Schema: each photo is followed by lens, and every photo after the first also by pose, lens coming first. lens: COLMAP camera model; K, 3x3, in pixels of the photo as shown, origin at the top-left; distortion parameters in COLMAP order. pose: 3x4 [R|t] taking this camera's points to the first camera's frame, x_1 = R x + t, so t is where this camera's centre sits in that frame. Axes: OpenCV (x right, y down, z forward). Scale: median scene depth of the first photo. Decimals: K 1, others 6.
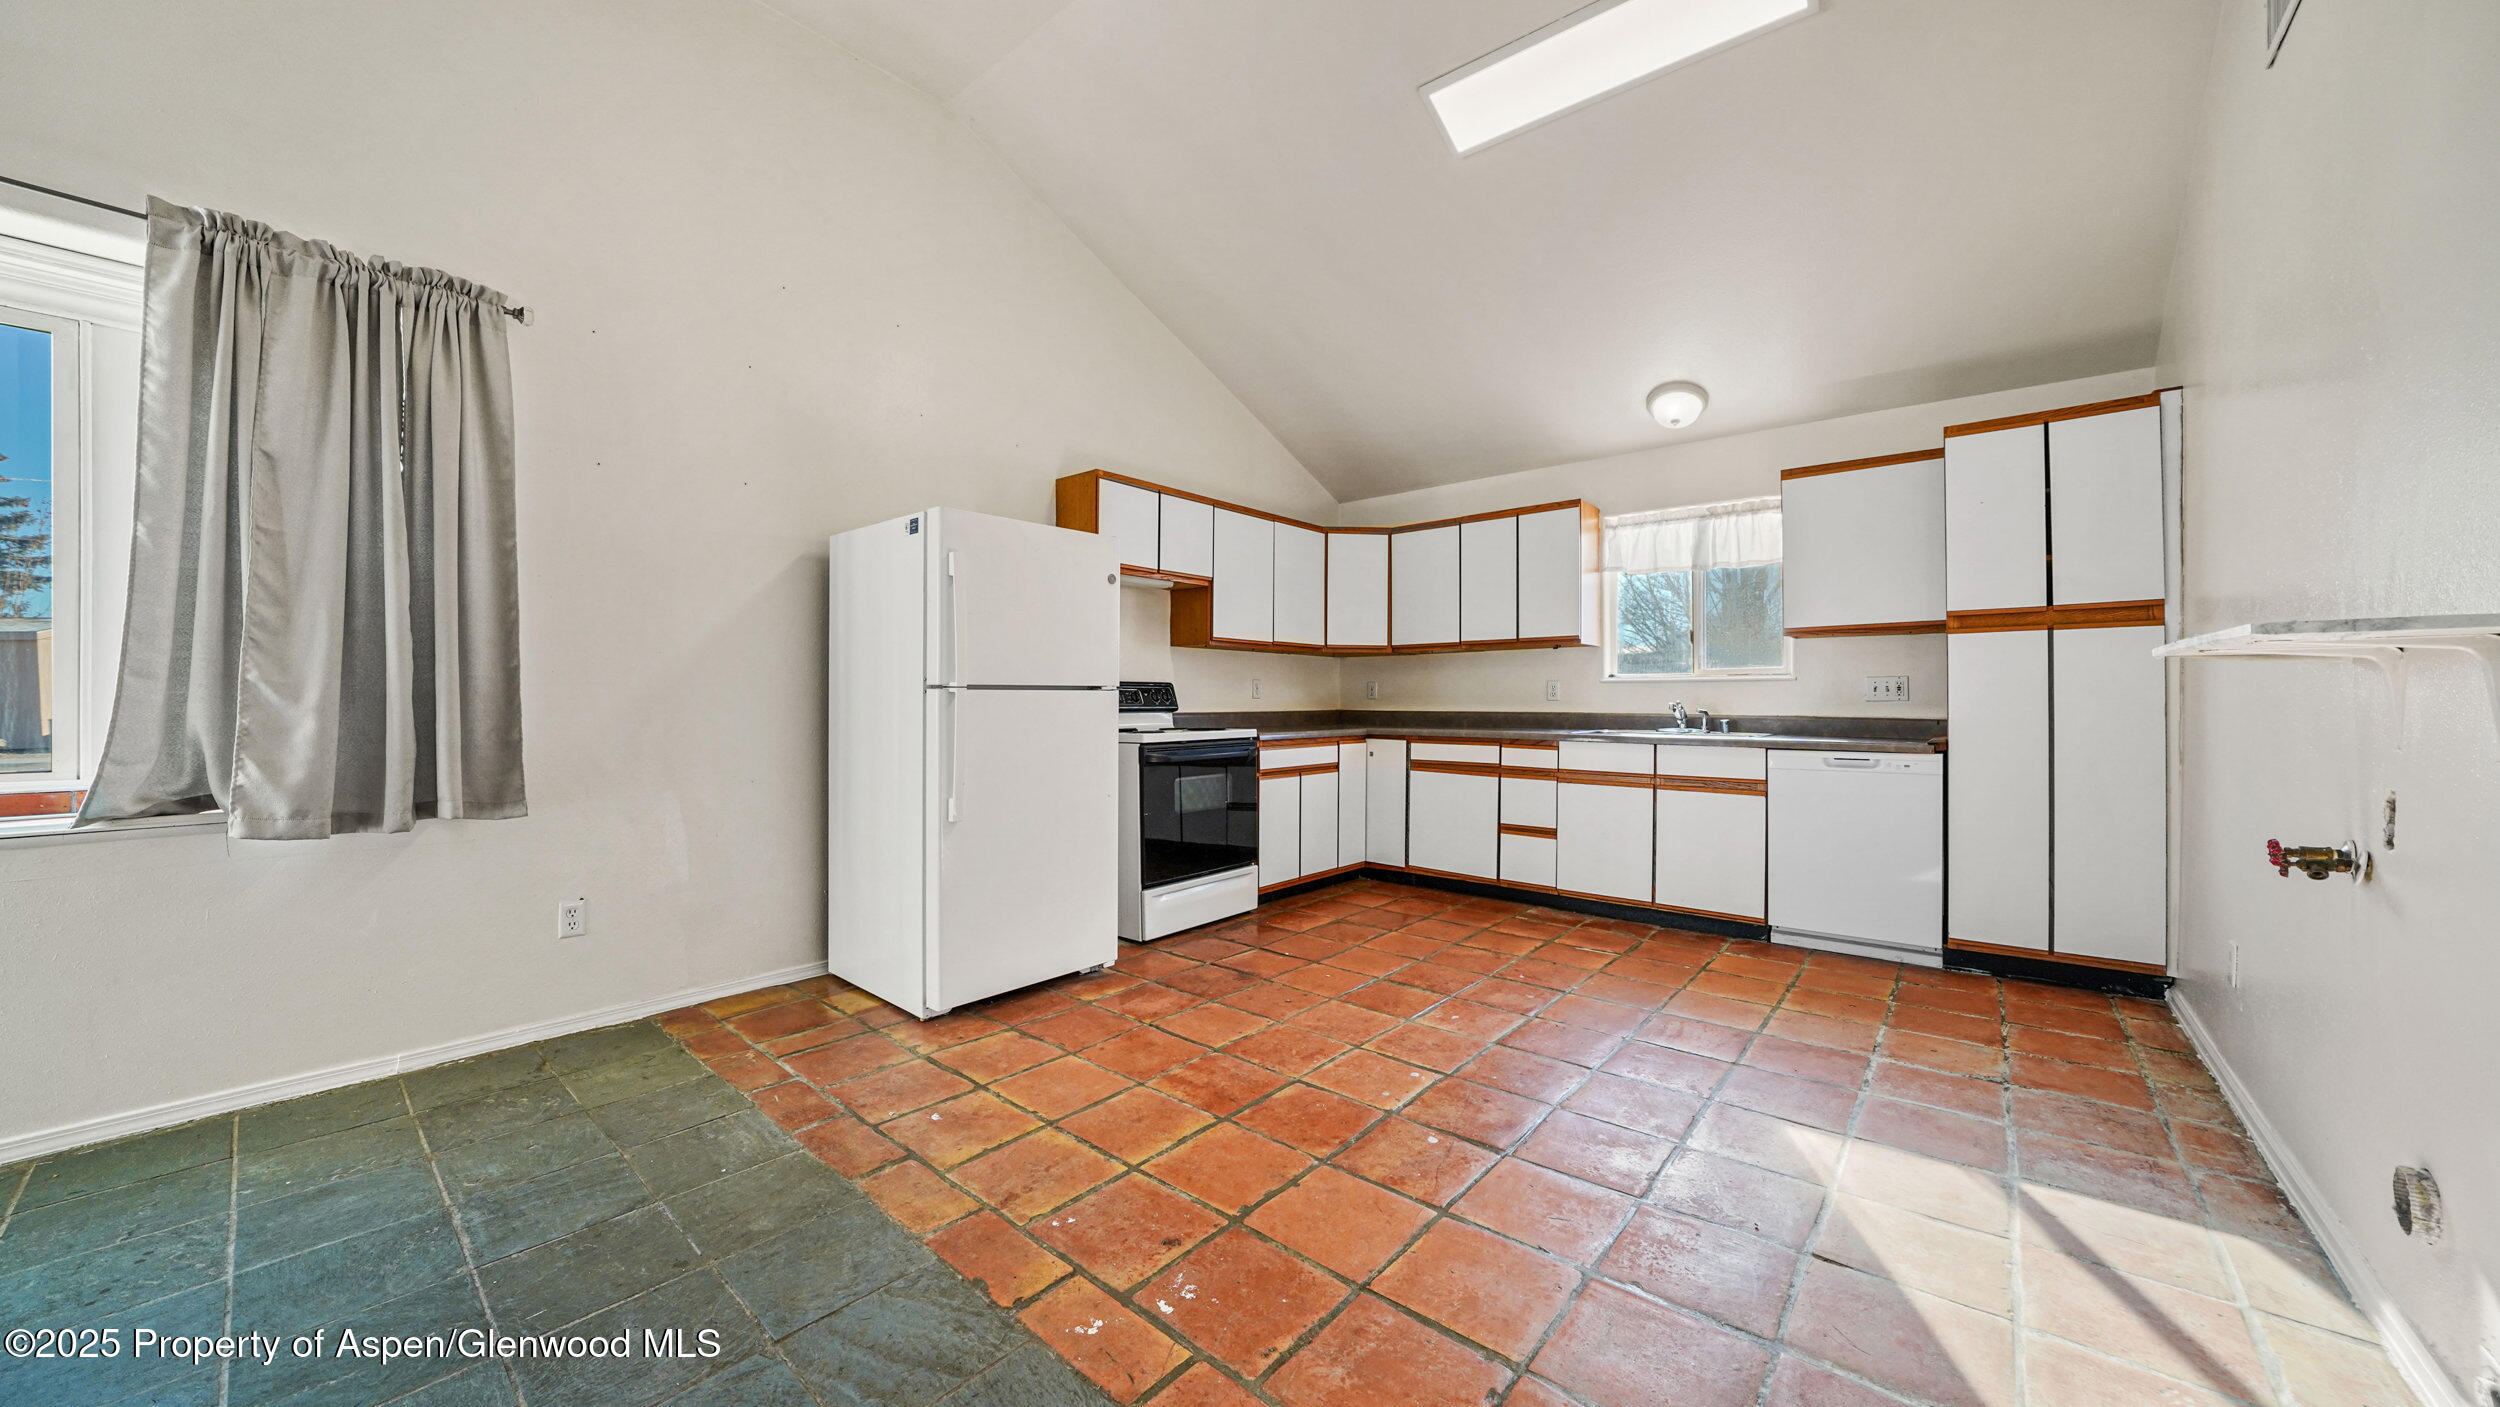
lens RADIAL K [[870.5, 0, 1247.1], [0, 870.5, 699.4], [0, 0, 1]] dist [-0.023318, 0.001151]
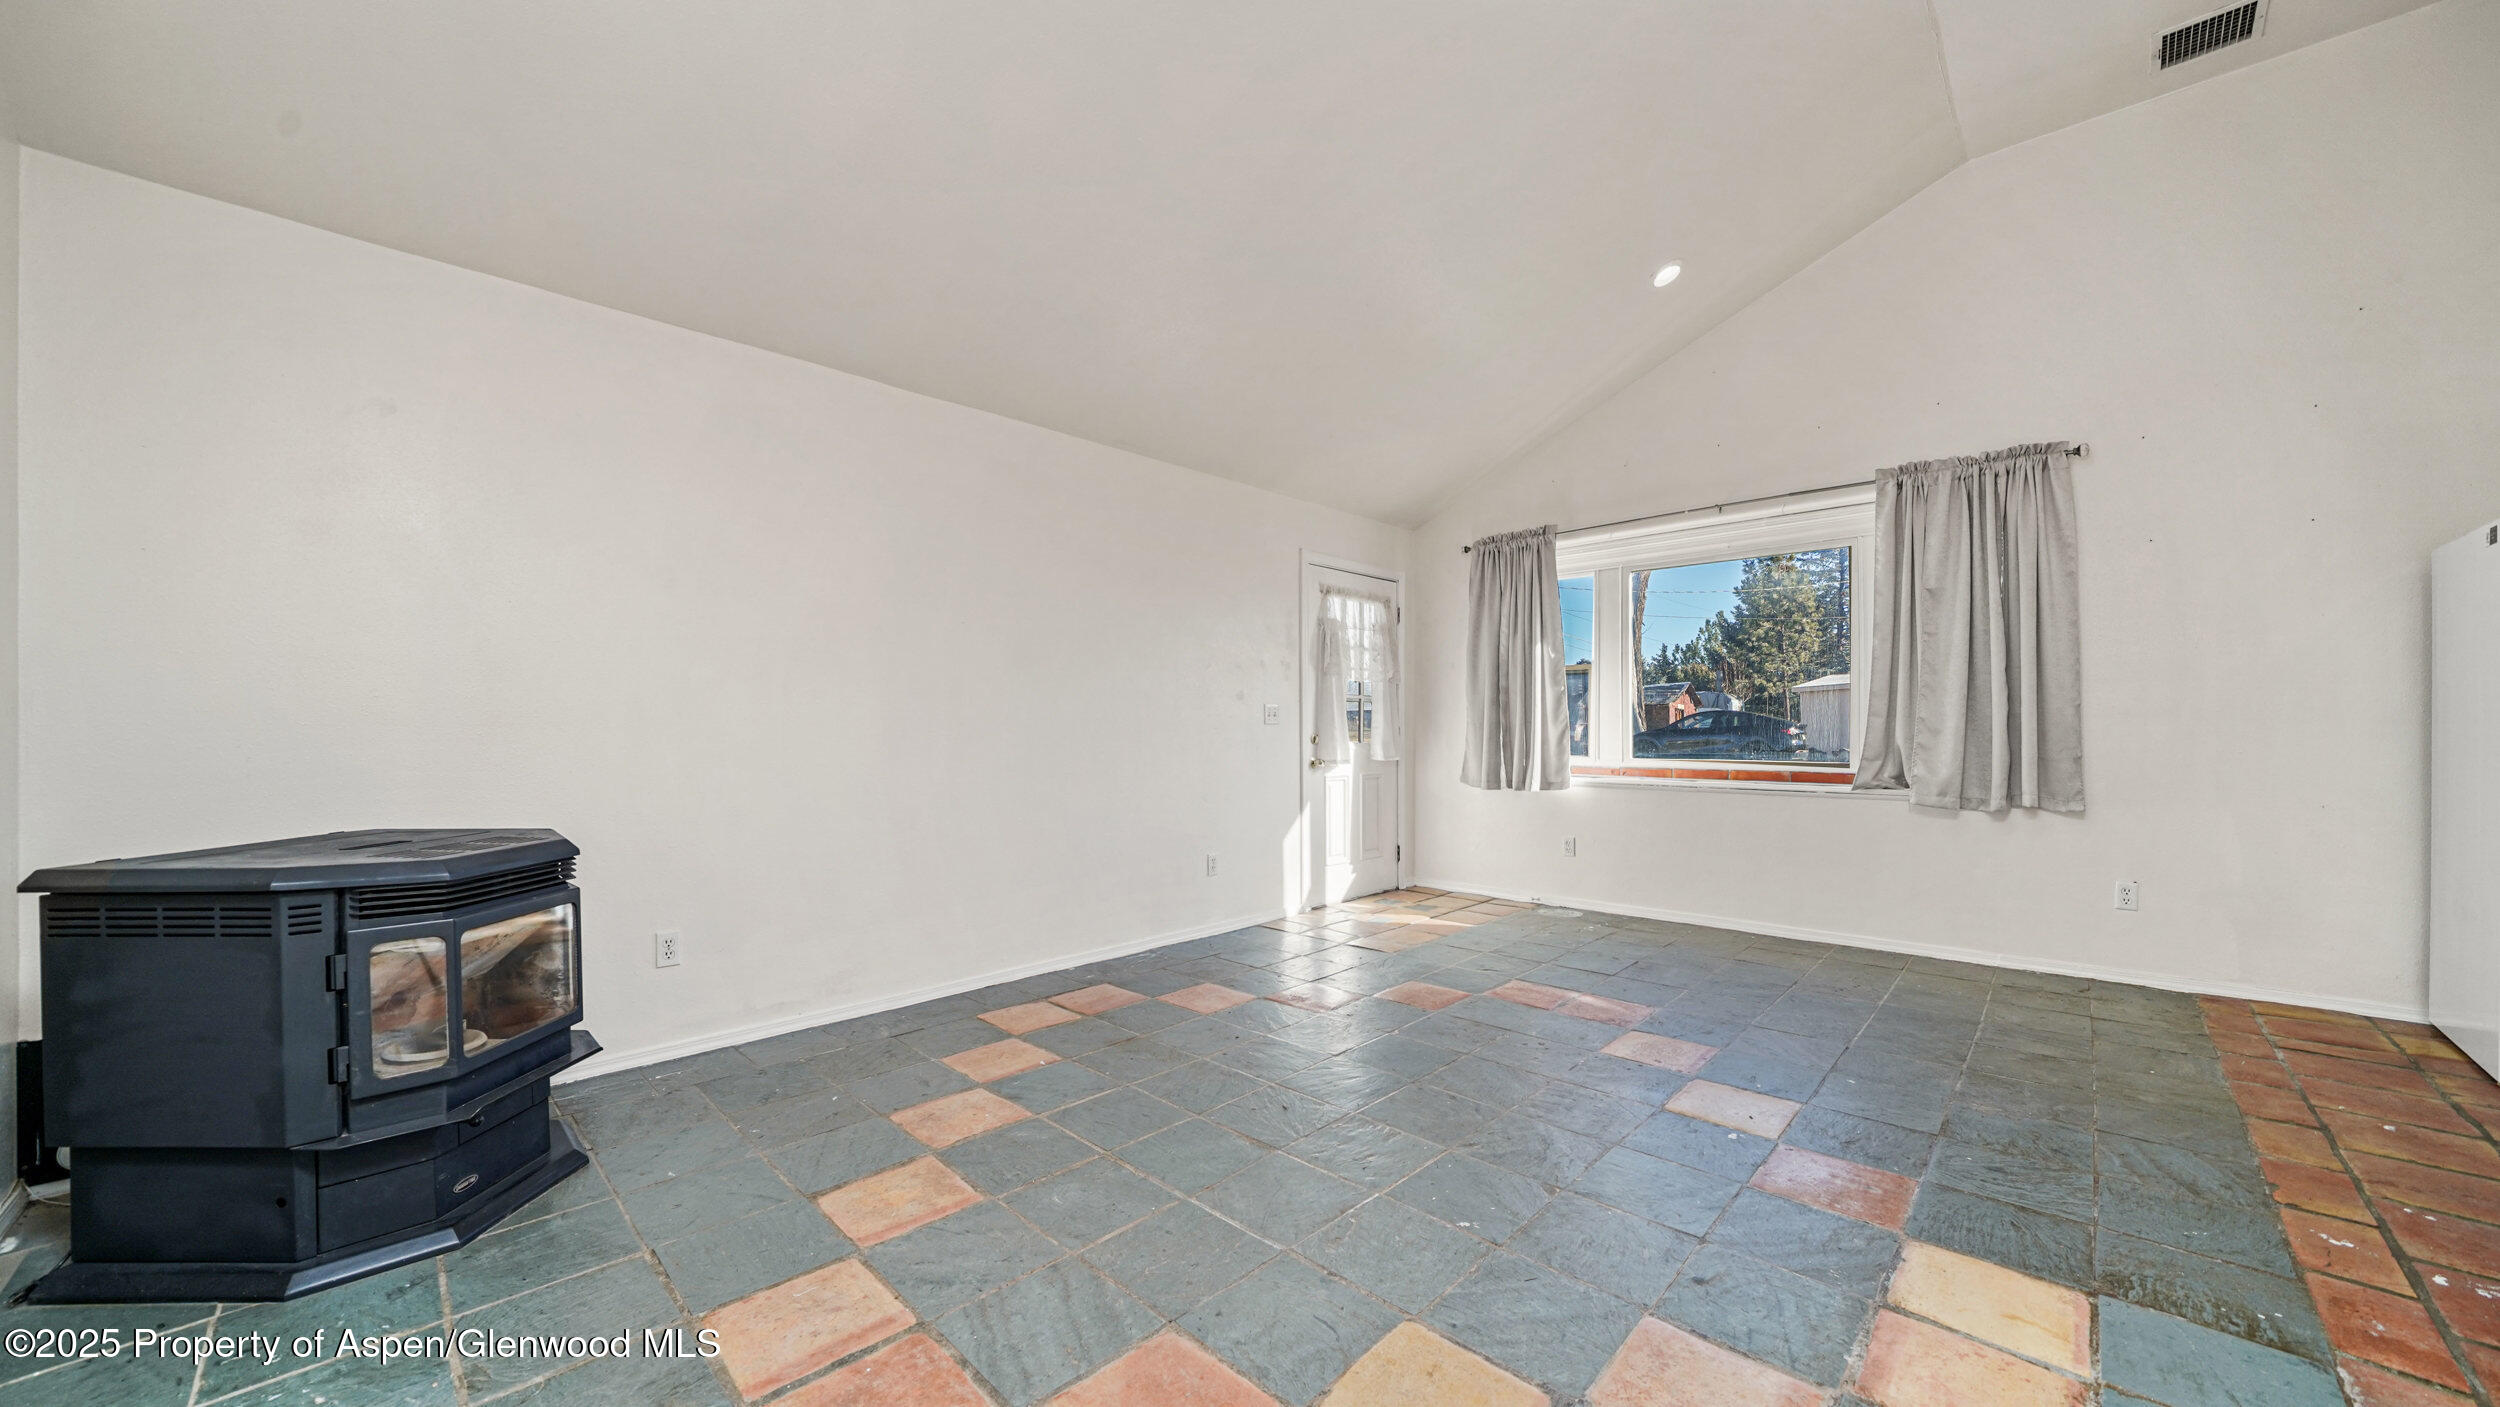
lens RADIAL K [[870.5, 0, 1262.7], [0, 870.5, 730.8], [0, 0, 1]] dist [-0.023318, 0.001151]
pose [[-0.051149, 0.002432, -0.998688, 0.384843], [0.003400, 0.999992, 0.002261, -0.001587], [0.998685, -0.003280, -0.051157, -0.165856]]
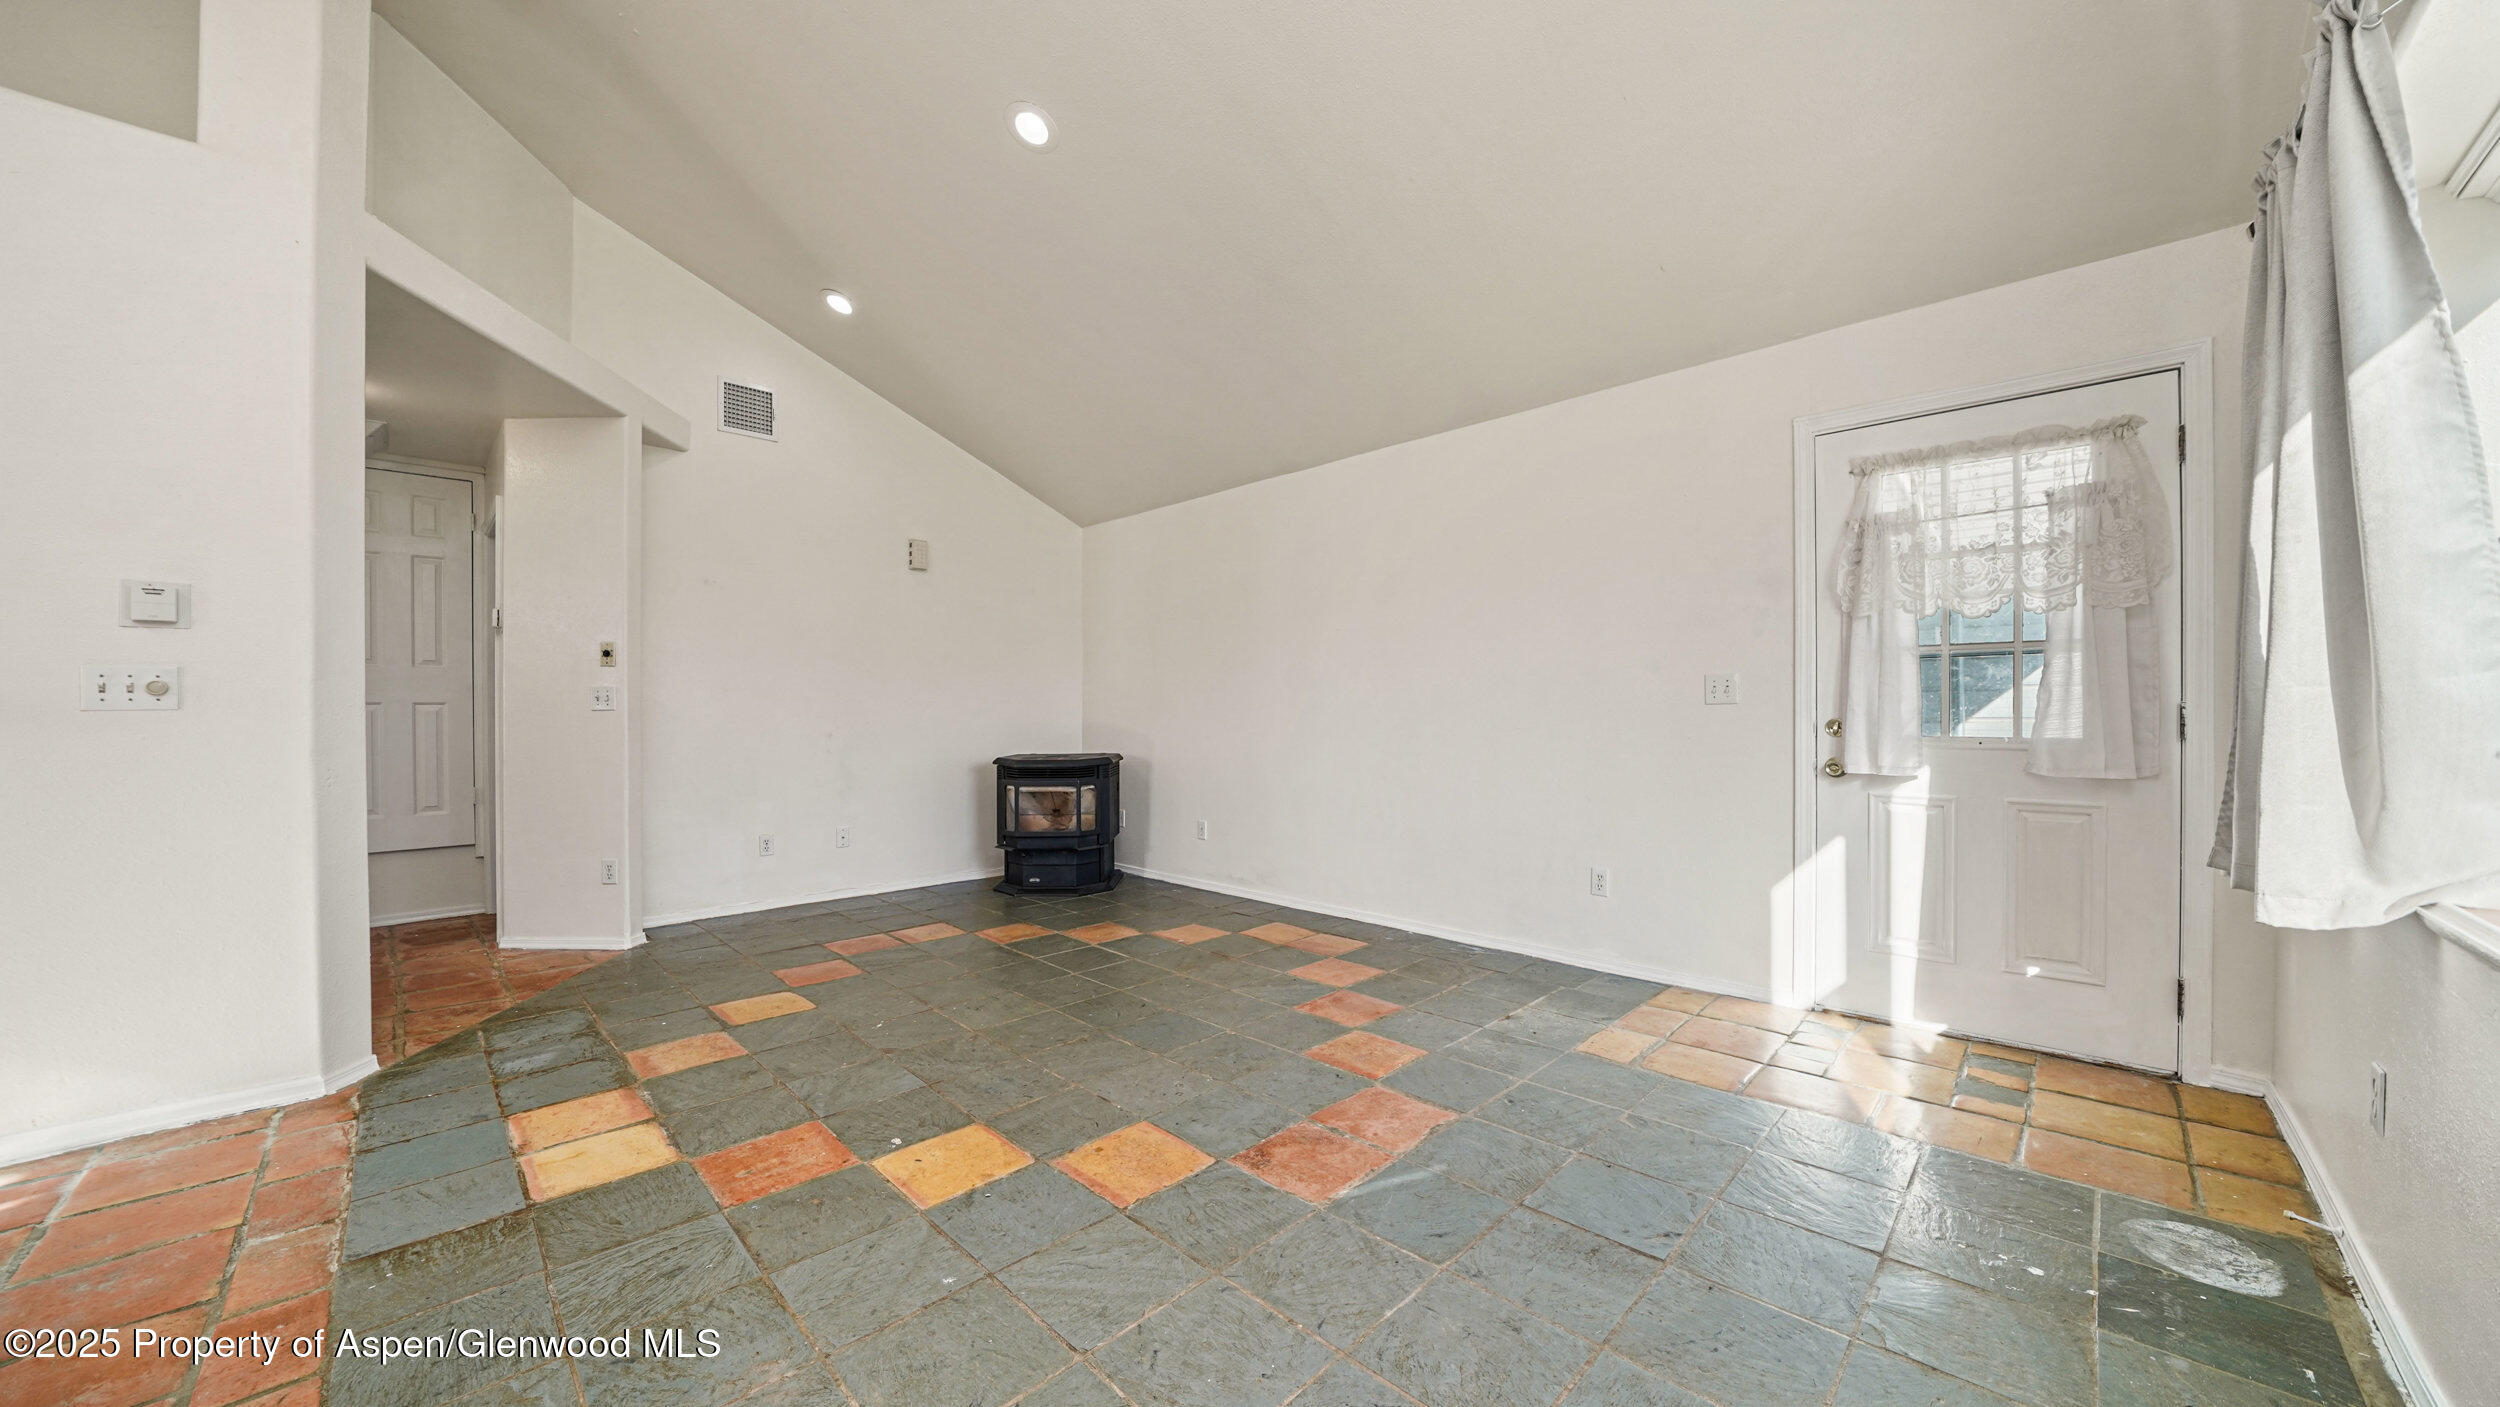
lens RADIAL K [[870.5, 0, 1254.8], [0, 870.5, 710.7], [0, 0, 1]] dist [-0.023318, 0.001151]
pose [[-0.997848, 0.006355, 0.065258, -0.442793], [0.006162, 0.999976, -0.003163, -0.002153], [-0.065276, -0.002754, -0.997863, 0.627332]]
